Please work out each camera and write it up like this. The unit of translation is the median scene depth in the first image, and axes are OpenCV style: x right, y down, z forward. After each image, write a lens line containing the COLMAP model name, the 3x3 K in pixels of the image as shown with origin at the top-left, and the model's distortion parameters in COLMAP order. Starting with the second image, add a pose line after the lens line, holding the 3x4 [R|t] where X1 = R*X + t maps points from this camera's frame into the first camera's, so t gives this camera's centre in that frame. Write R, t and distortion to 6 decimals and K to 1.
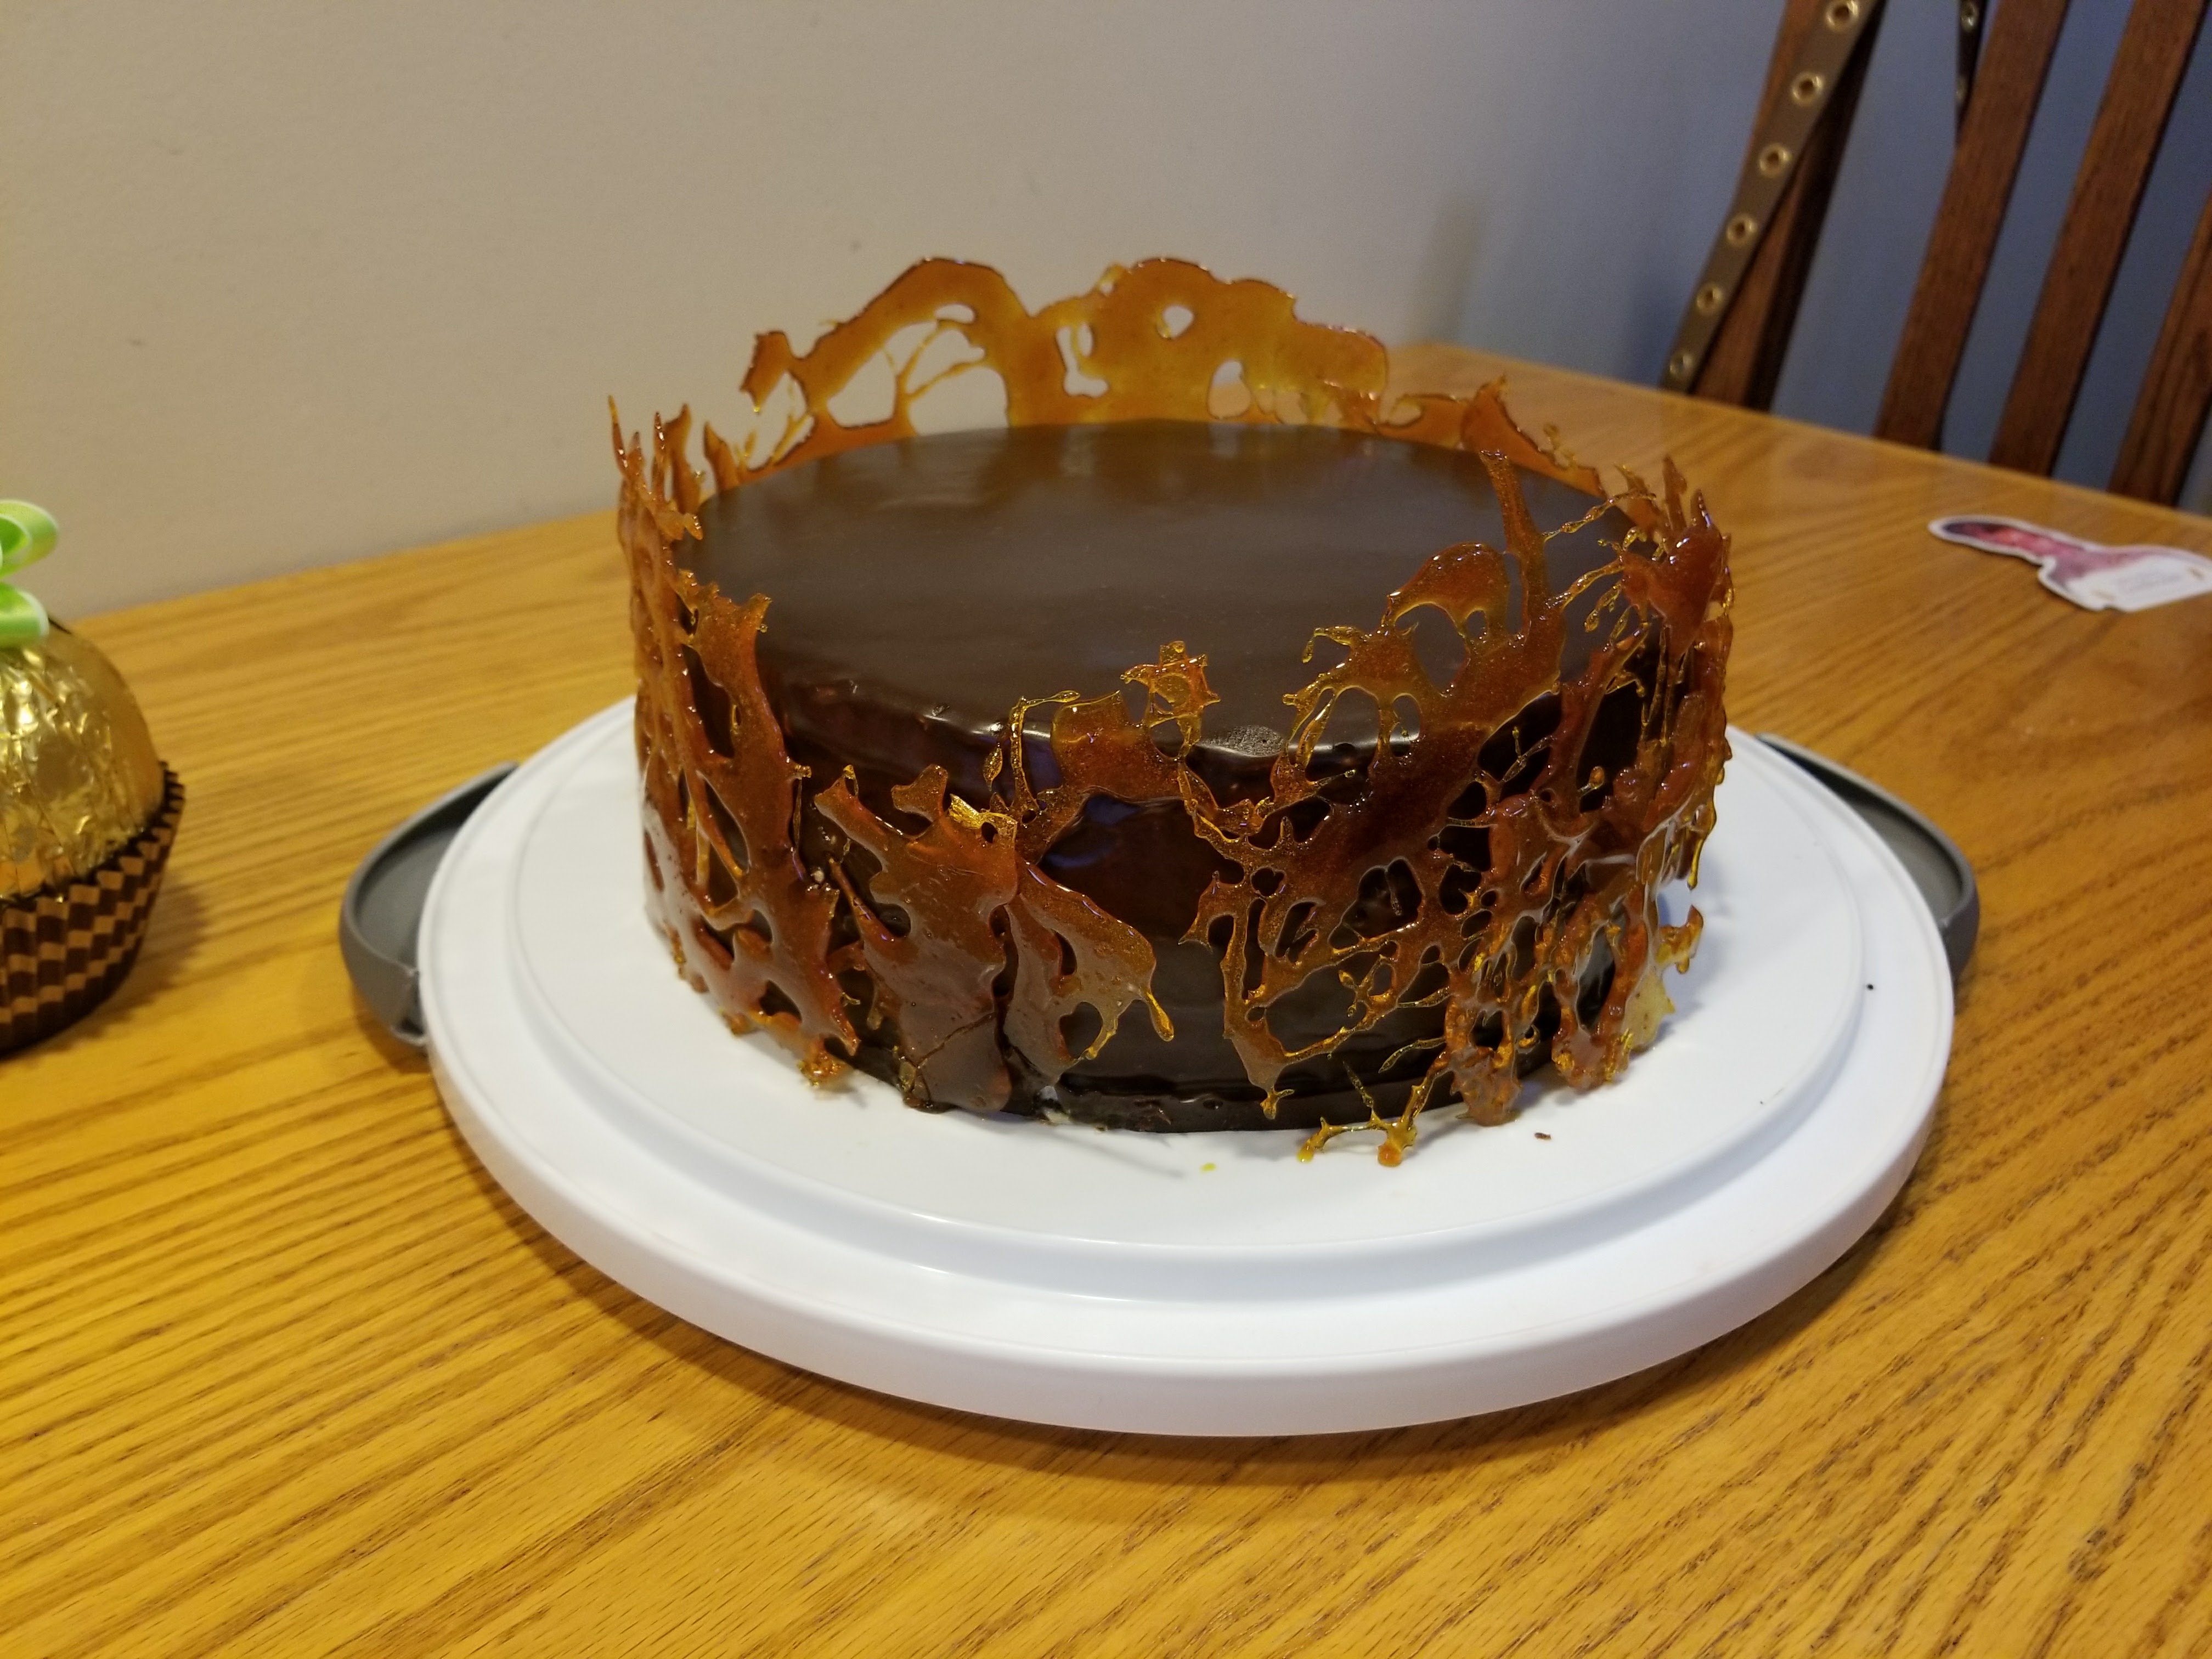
lens RADIAL K [[1730.4, 0, 1099.3], [0, 1730.4, 820.0], [0, 0, 1]] dist [0.078092, -0.135130]
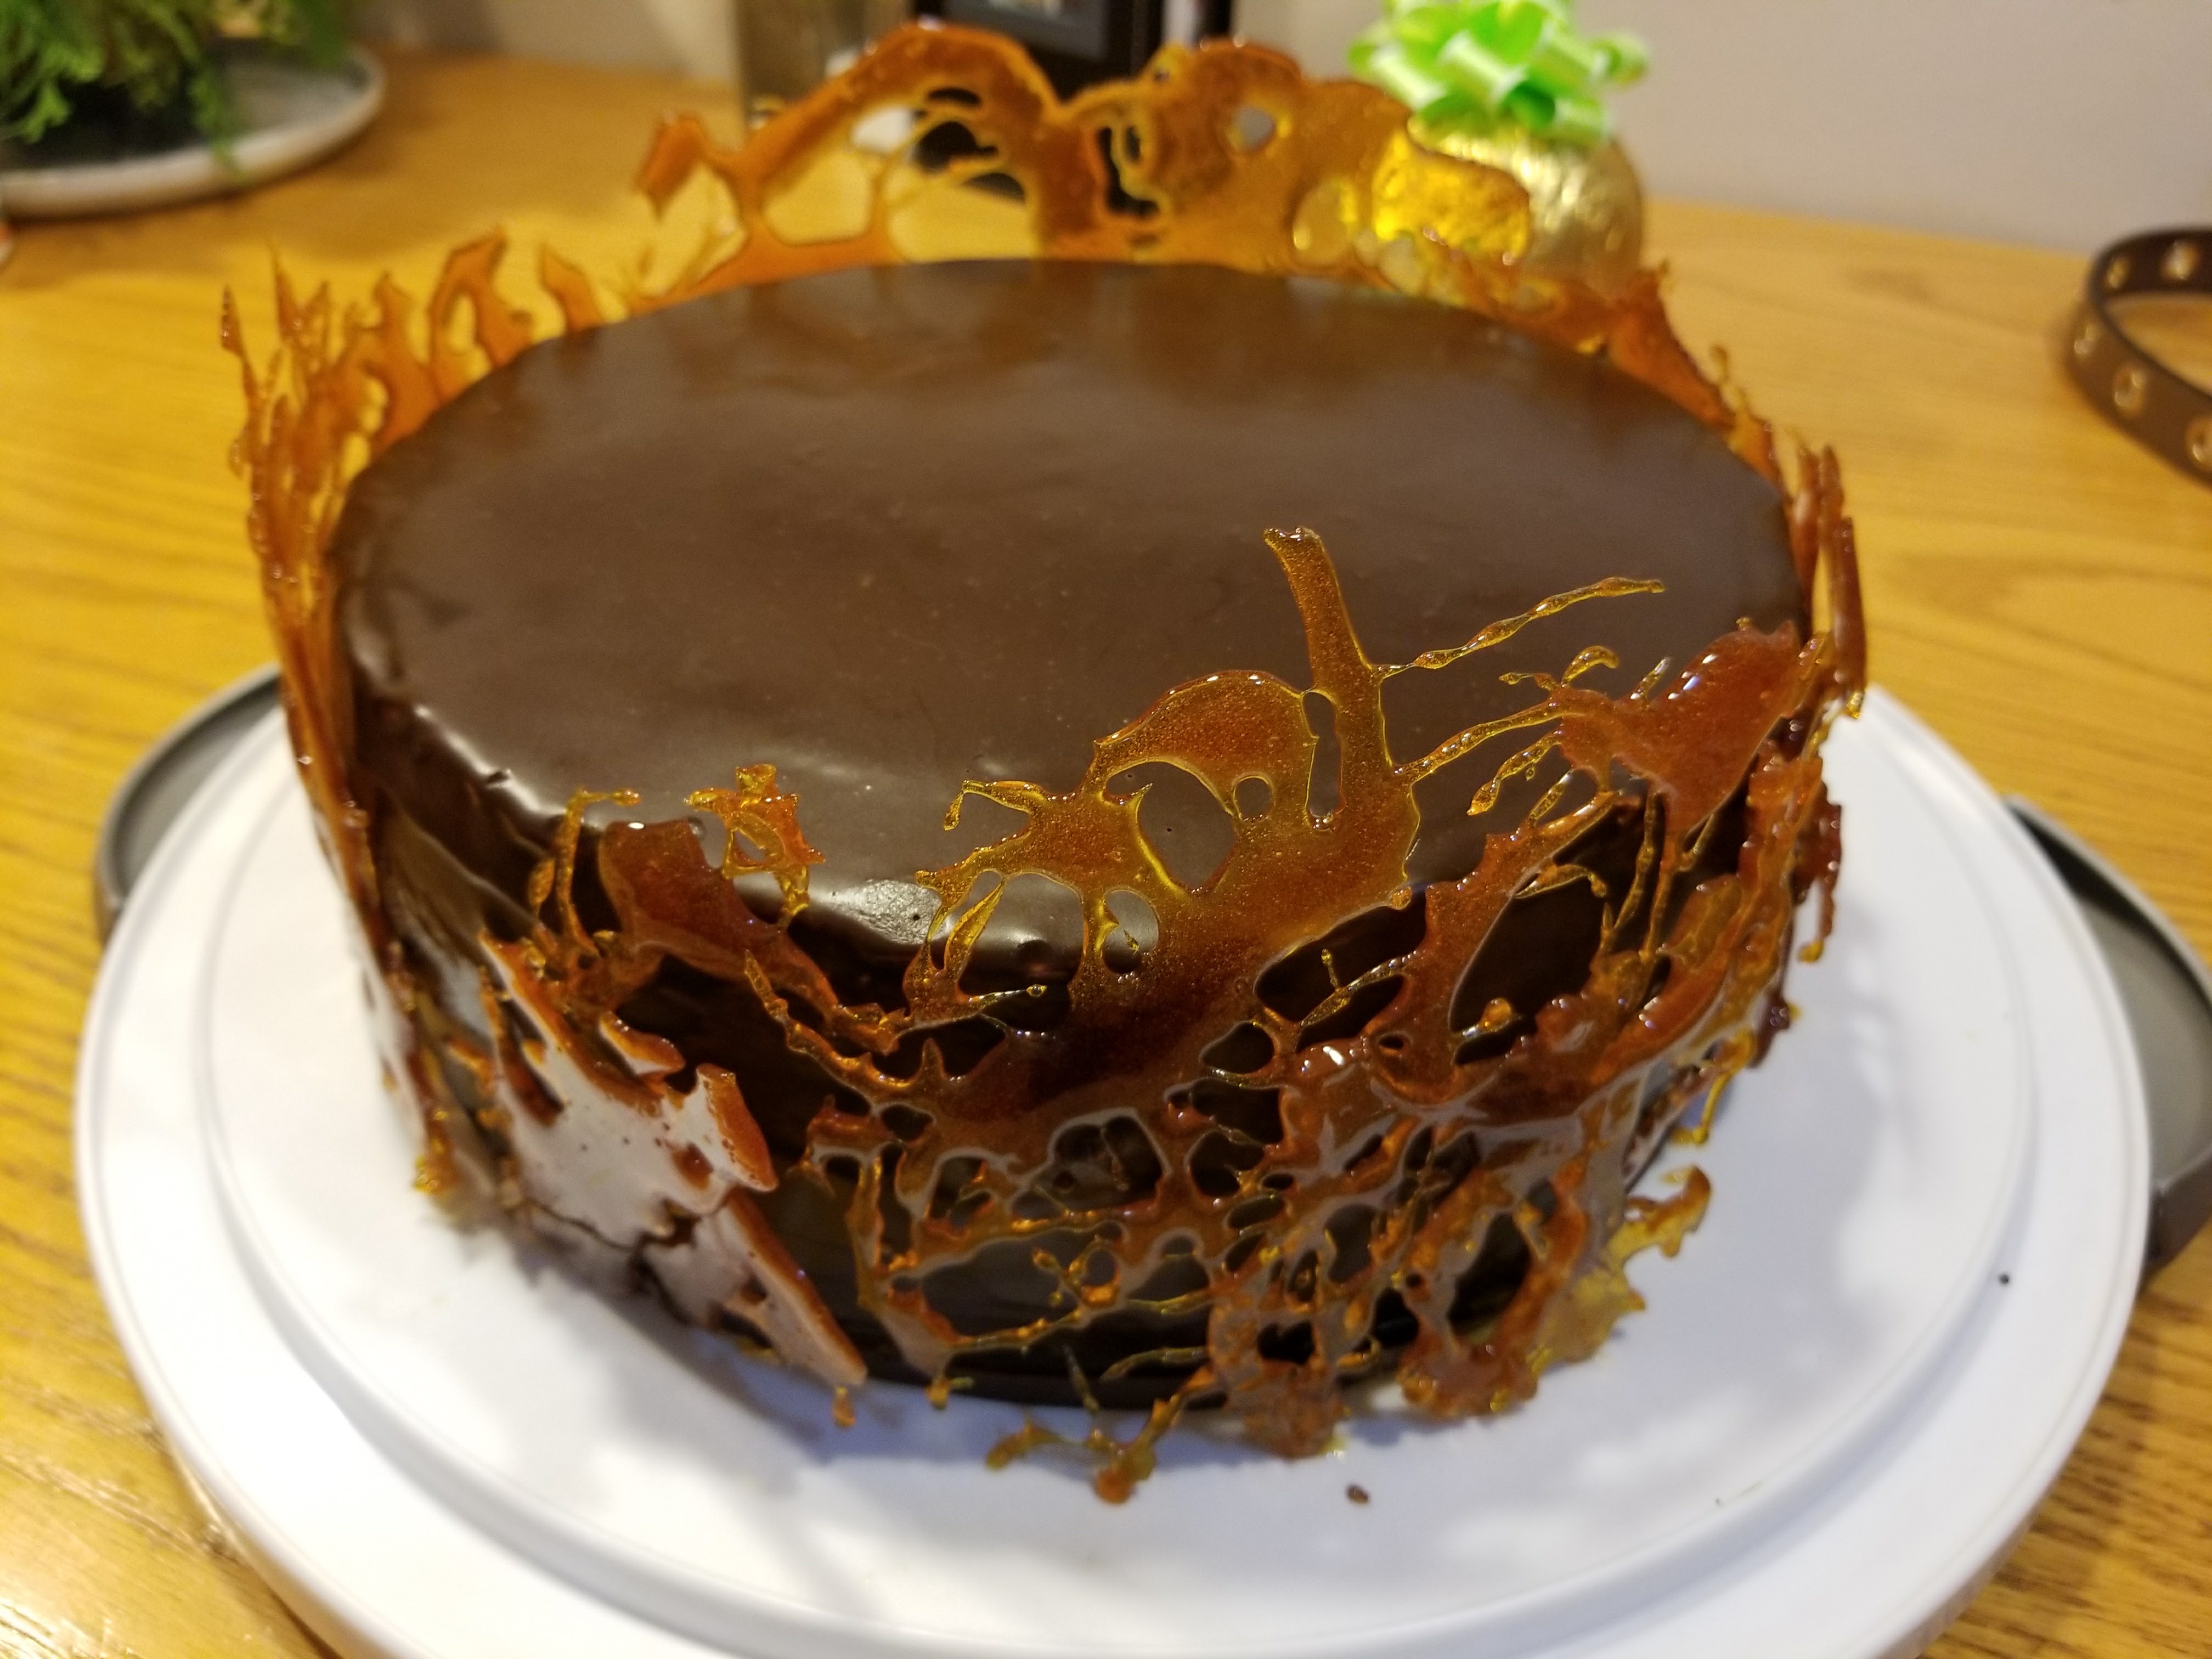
lens RADIAL K [[1730.4, 0, 1099.3], [0, 1730.4, 820.0], [0, 0, 1]] dist [0.078092, -0.135130]
pose [[0.967352, 0.152734, -0.202244, 0.271209], [-0.119103, 0.978363, 0.169173, -0.188290], [0.223707, -0.139561, 0.964613, 0.382968]]
